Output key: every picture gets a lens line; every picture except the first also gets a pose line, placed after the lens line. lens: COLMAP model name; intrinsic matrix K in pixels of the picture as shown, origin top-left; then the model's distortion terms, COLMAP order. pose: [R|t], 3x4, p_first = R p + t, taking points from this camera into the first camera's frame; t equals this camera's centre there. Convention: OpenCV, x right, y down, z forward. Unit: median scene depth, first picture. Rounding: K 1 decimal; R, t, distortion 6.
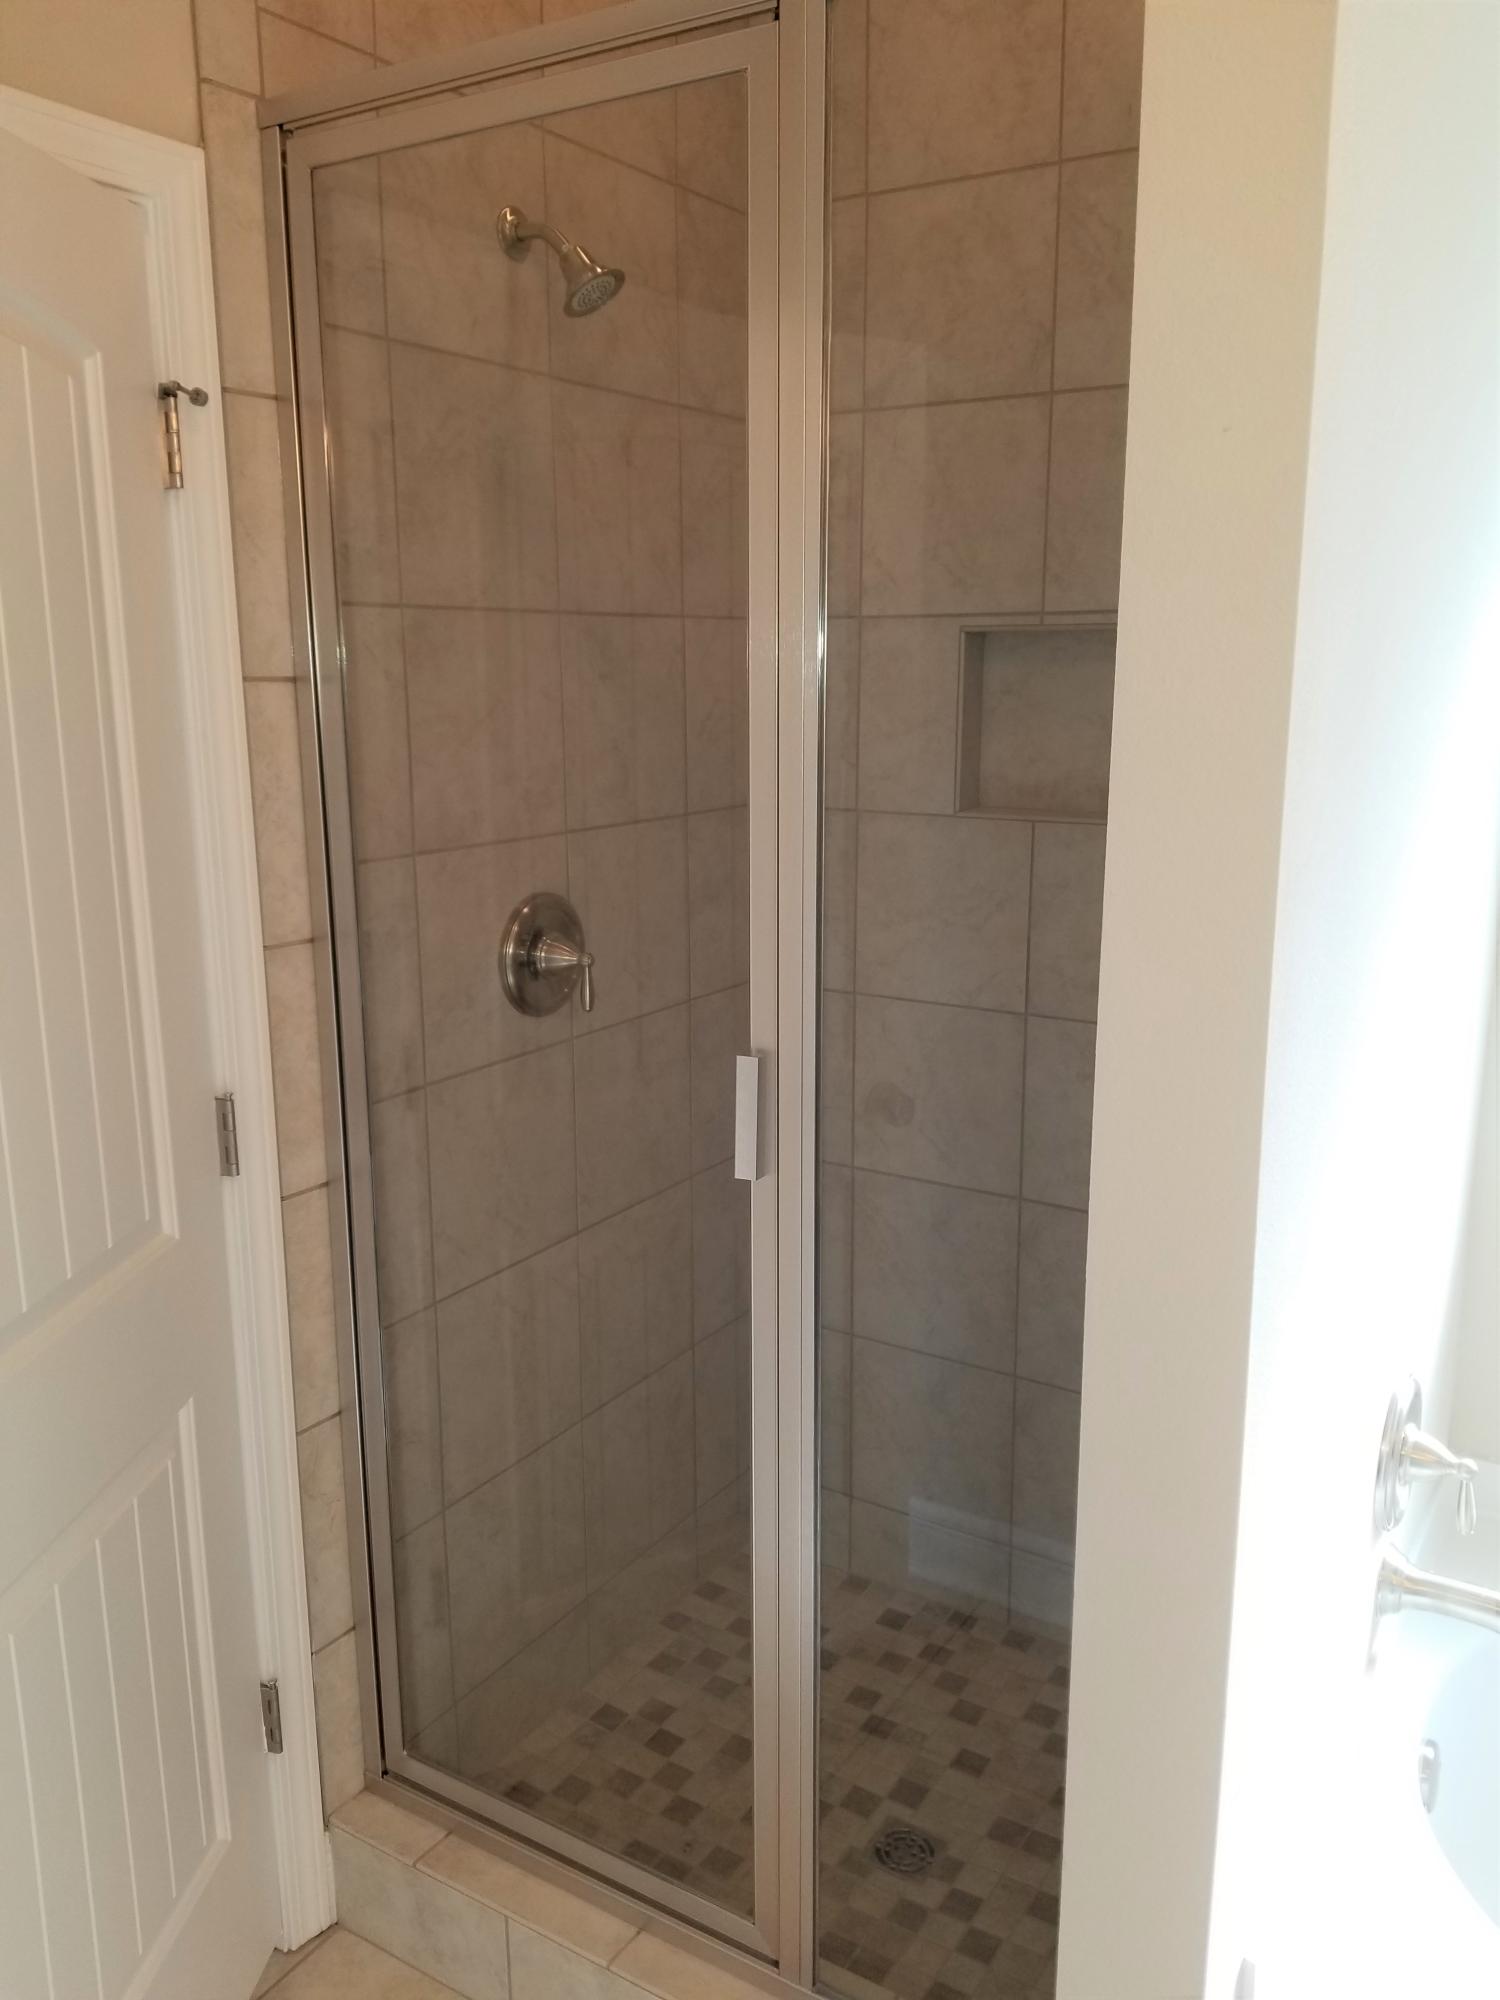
lens RADIAL K [[1592.9, 0, 750.0], [0, 1592.9, 1000.0], [0, 0, 1]] dist [0.070514, -0.148941]
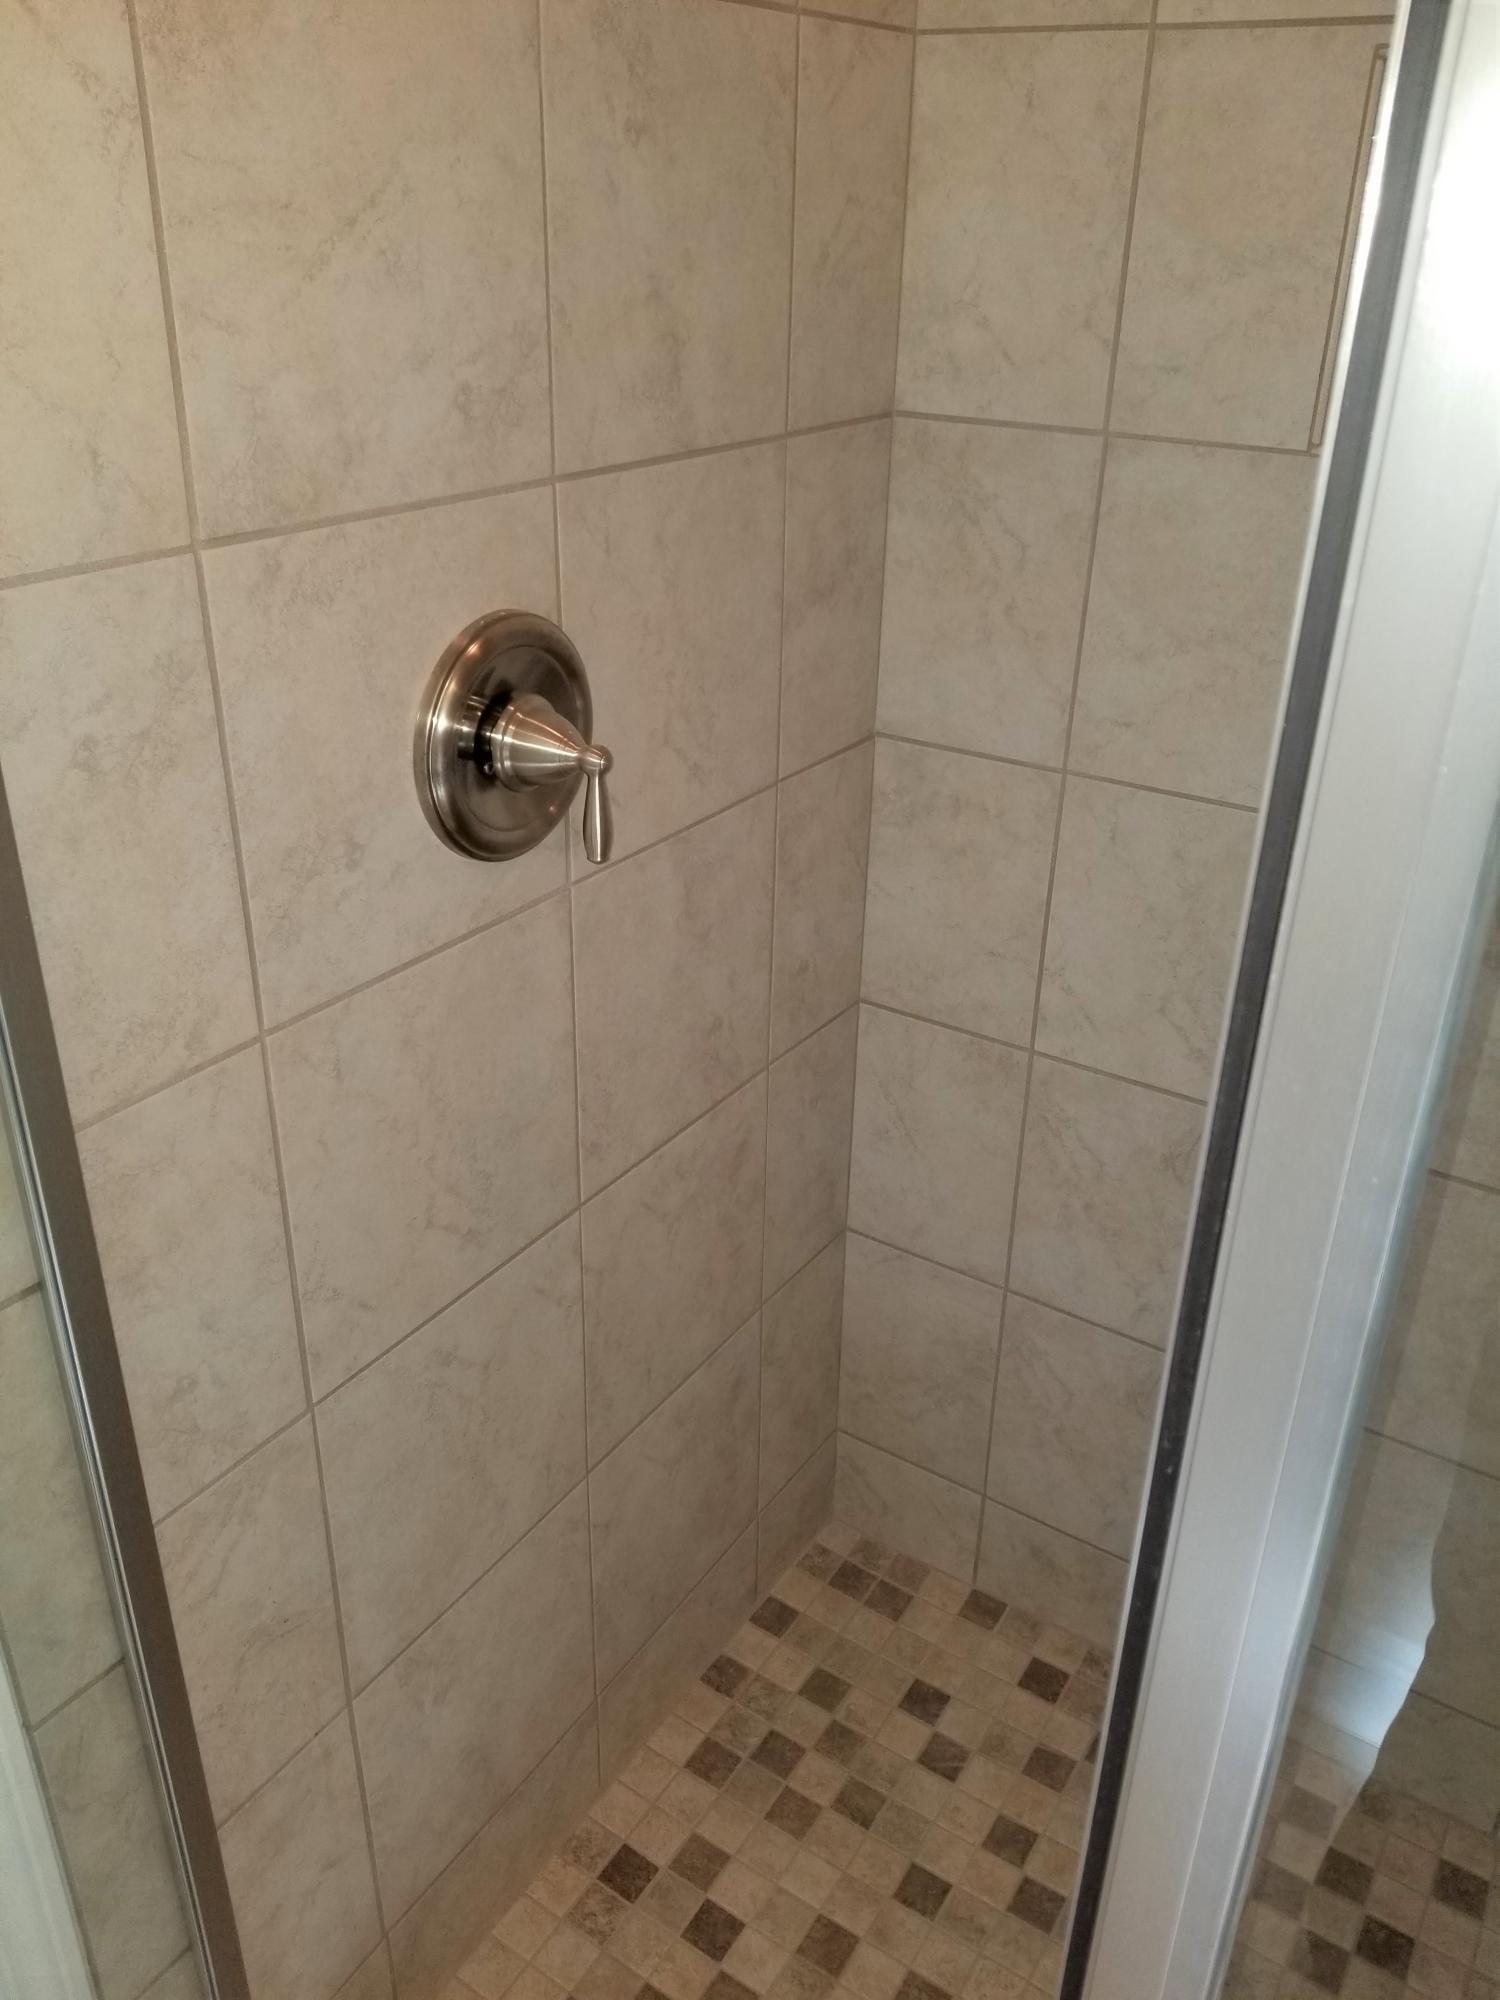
lens RADIAL K [[1592.9, 0, 750.0], [0, 1592.9, 1000.0], [0, 0, 1]] dist [0.070514, -0.148941]
pose [[0.999674, 0.025538, 0.000442, -0.051327], [-0.024832, 0.967706, 0.250855, -0.075266], [0.005978, -0.250784, 0.968024, 0.487980]]
